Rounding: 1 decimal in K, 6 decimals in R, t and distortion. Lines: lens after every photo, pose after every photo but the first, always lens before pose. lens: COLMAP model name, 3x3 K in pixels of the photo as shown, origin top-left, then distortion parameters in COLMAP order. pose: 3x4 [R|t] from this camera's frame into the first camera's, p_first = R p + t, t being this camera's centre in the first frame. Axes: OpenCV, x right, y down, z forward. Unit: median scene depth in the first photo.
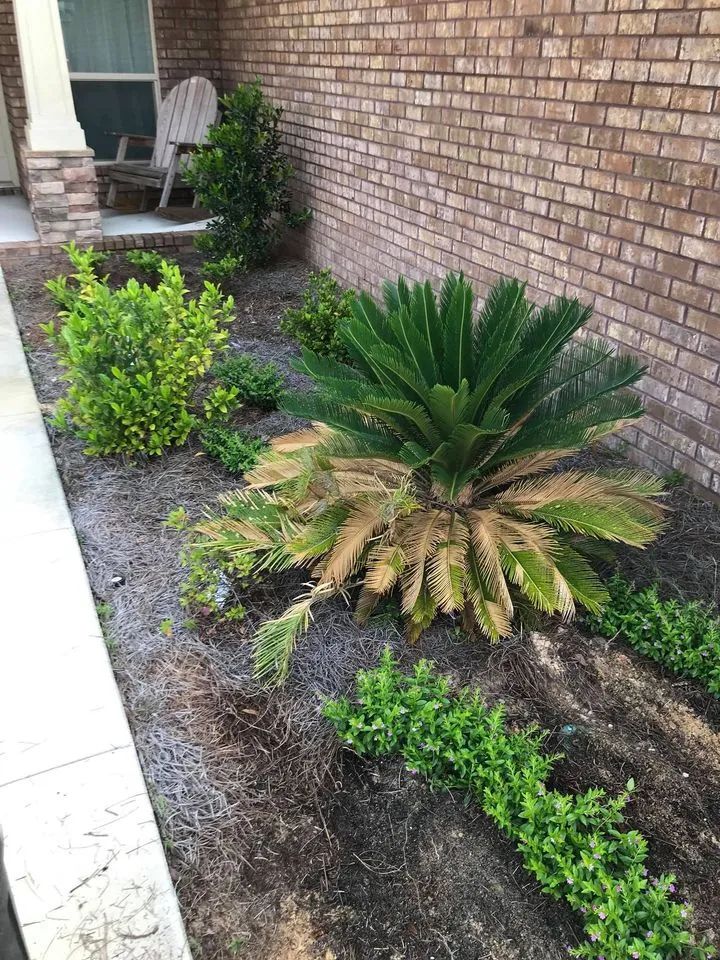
lens RADIAL K [[777.2, 0, 361.9], [0, 777.2, 480.5], [0, 0, 1]] dist [0.005466, 0.000947]
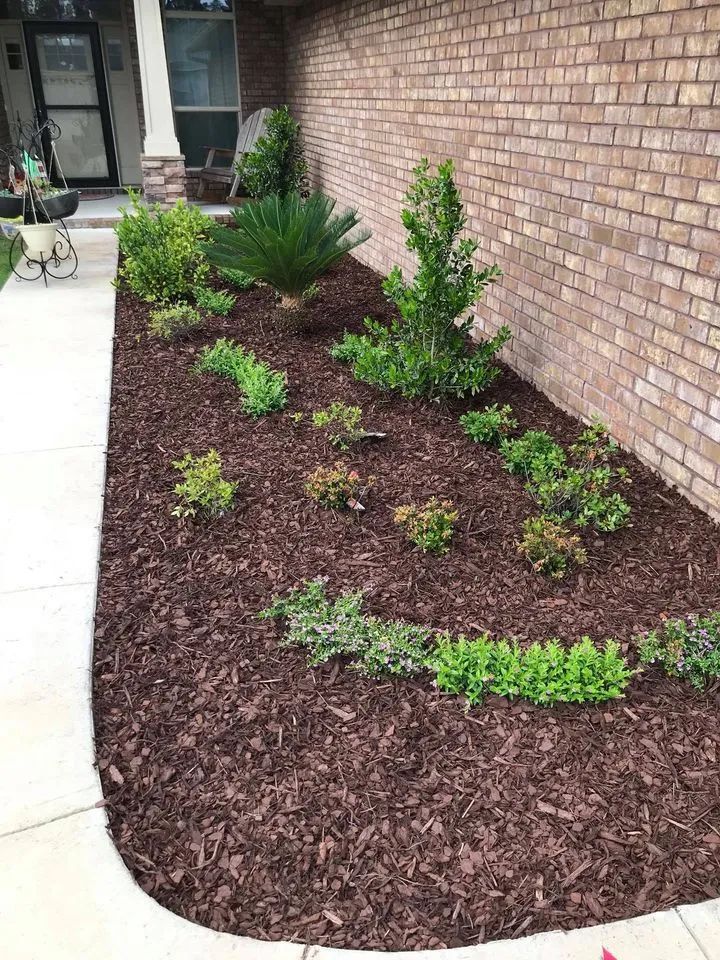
lens RADIAL K [[777.2, 0, 356.9], [0, 777.2, 479.8], [0, 0, 1]] dist [0.005466, 0.000947]
pose [[0.982221, 0.065262, -0.176020, 0.279614], [-0.072359, 0.996792, -0.034196, 0.220569], [0.173224, 0.046325, 0.983792, -0.382489]]
